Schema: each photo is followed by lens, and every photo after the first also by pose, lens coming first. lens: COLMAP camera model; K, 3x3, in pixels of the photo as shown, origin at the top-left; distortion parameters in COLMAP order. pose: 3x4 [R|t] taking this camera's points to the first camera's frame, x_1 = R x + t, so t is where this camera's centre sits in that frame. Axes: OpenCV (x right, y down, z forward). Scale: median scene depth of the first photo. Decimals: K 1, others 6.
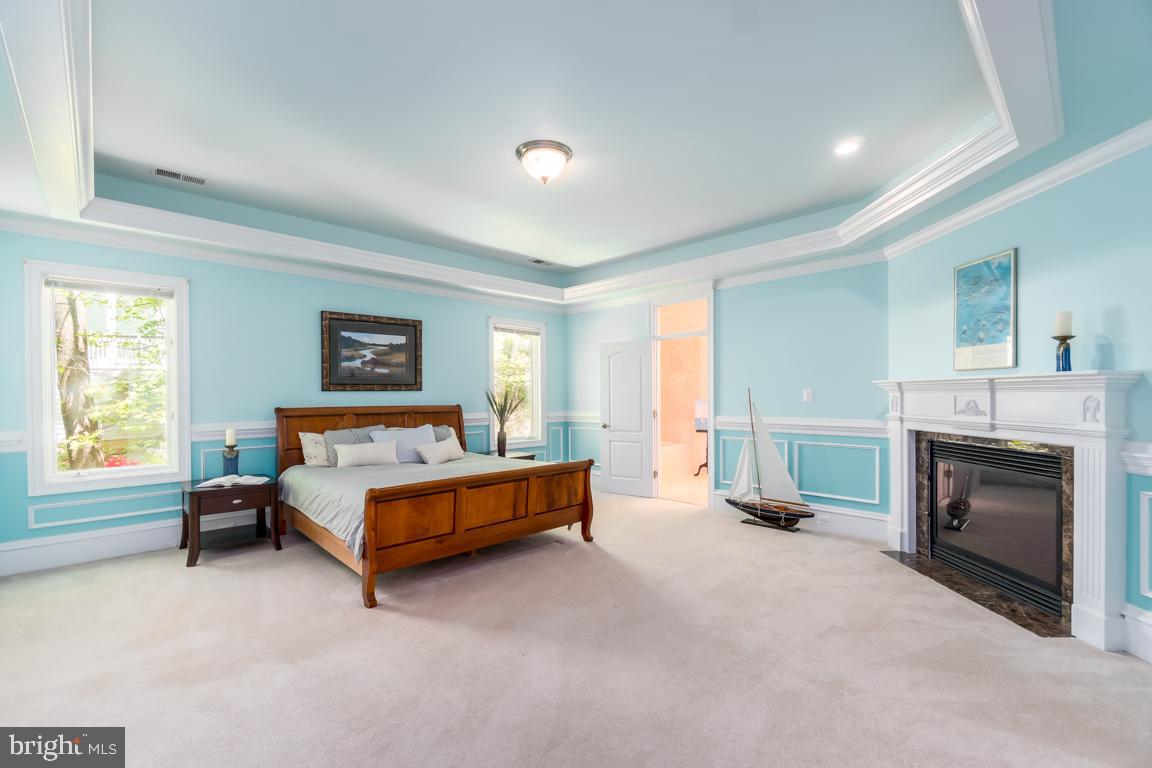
lens RADIAL K [[496.9, 0, 574.7], [0, 496.9, 396.3], [0, 0, 1]] dist [-0.003160, 0.000023]
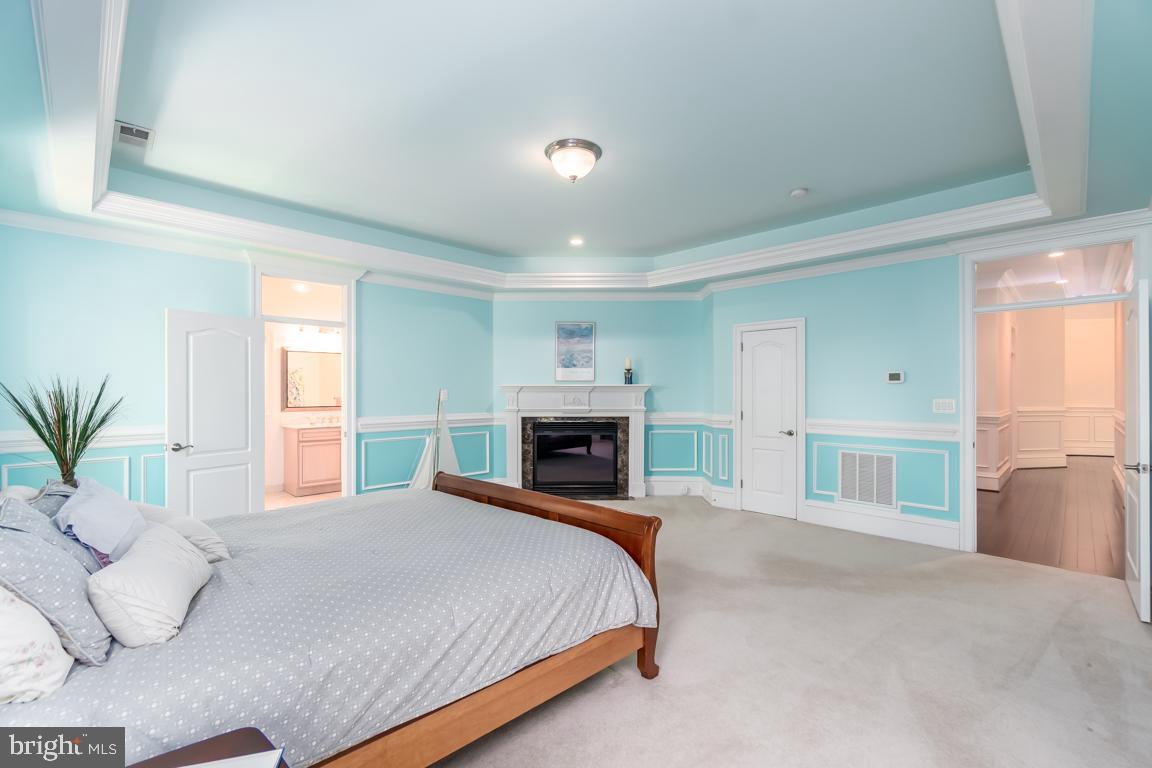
lens RADIAL K [[496.9, 0, 574.4], [0, 496.9, 388.3], [0, 0, 1]] dist [-0.003160, 0.000023]
pose [[-0.013036, 0.010158, 0.999863, -1.038779], [0.003743, 0.999942, -0.010110, -0.007113], [-0.999908, 0.003611, -0.013073, 1.006369]]
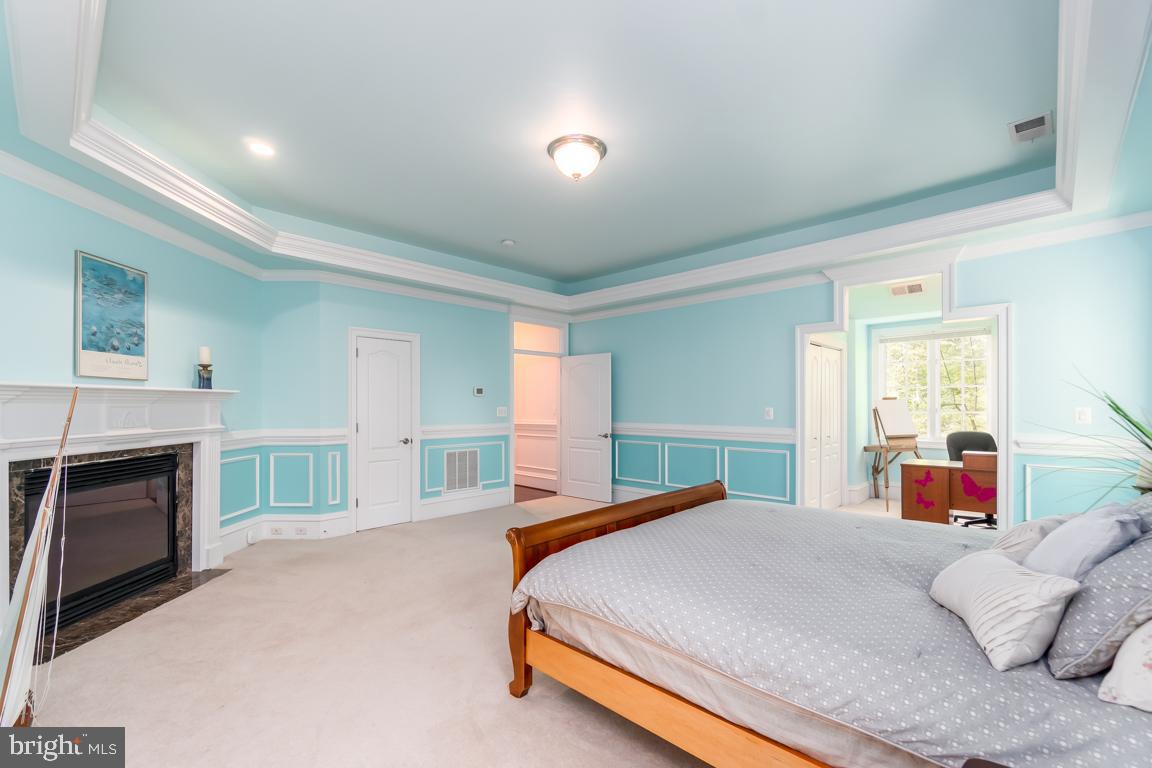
lens RADIAL K [[496.9, 0, 580.6], [0, 496.9, 401.0], [0, 0, 1]] dist [-0.003160, 0.000023]
pose [[-0.999012, 0.003031, -0.044341, -0.023070], [0.003097, 0.999994, -0.001422, -0.008411], [0.044336, -0.001558, -0.999015, 1.942999]]
